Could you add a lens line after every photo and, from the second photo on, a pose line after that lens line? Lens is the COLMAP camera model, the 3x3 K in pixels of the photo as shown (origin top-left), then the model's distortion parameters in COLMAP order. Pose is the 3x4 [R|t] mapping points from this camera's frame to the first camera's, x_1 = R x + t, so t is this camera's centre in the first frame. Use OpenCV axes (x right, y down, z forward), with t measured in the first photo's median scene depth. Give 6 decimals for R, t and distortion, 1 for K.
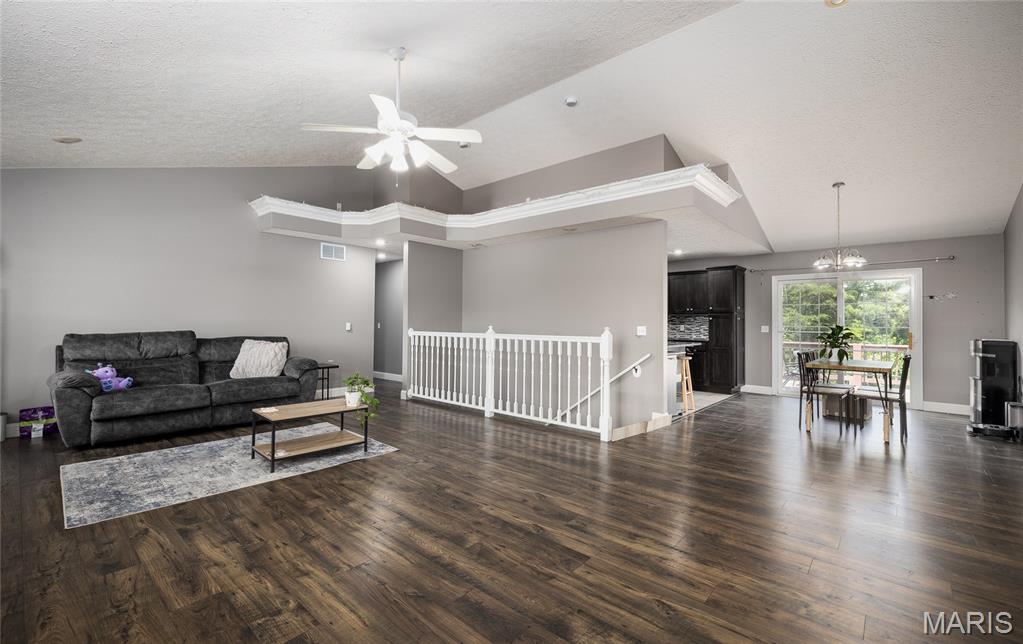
lens RADIAL K [[442.3, 0, 511.5], [0, 442.3, 322.0], [0, 0, 1]] dist [0.009275, -0.000001]
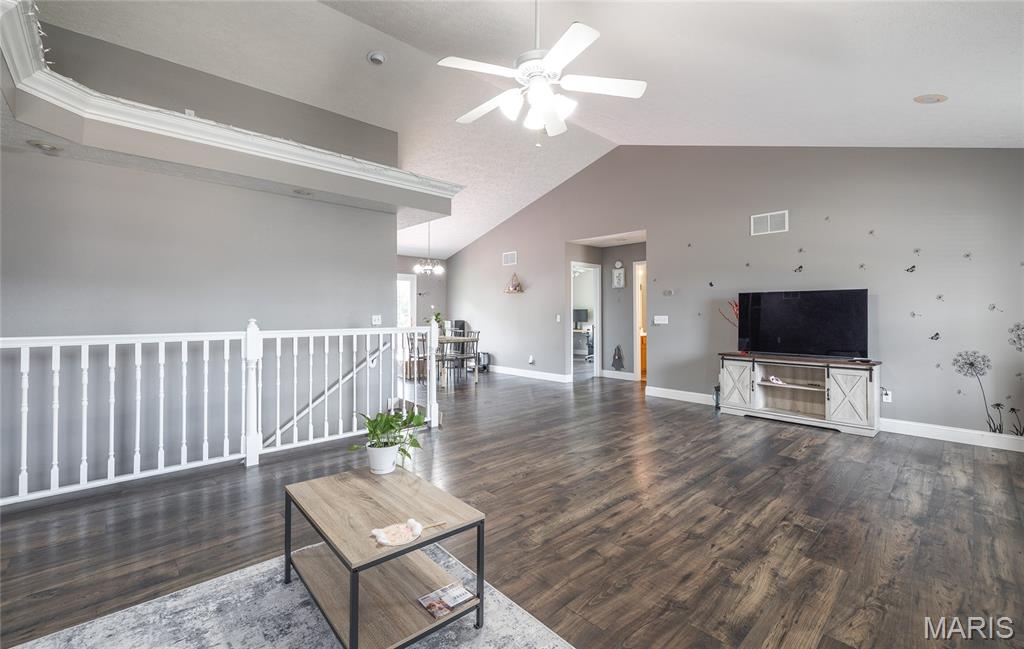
lens RADIAL K [[452.0, 0, 512.3], [0, 452.0, 315.5], [0, 0, 1]] dist [0.001427, 0.000113]
pose [[0.064988, -0.012956, 0.997802, -1.089038], [0.000148, 0.999916, 0.012974, -0.005150], [-0.997886, -0.000695, 0.064984, 0.992418]]
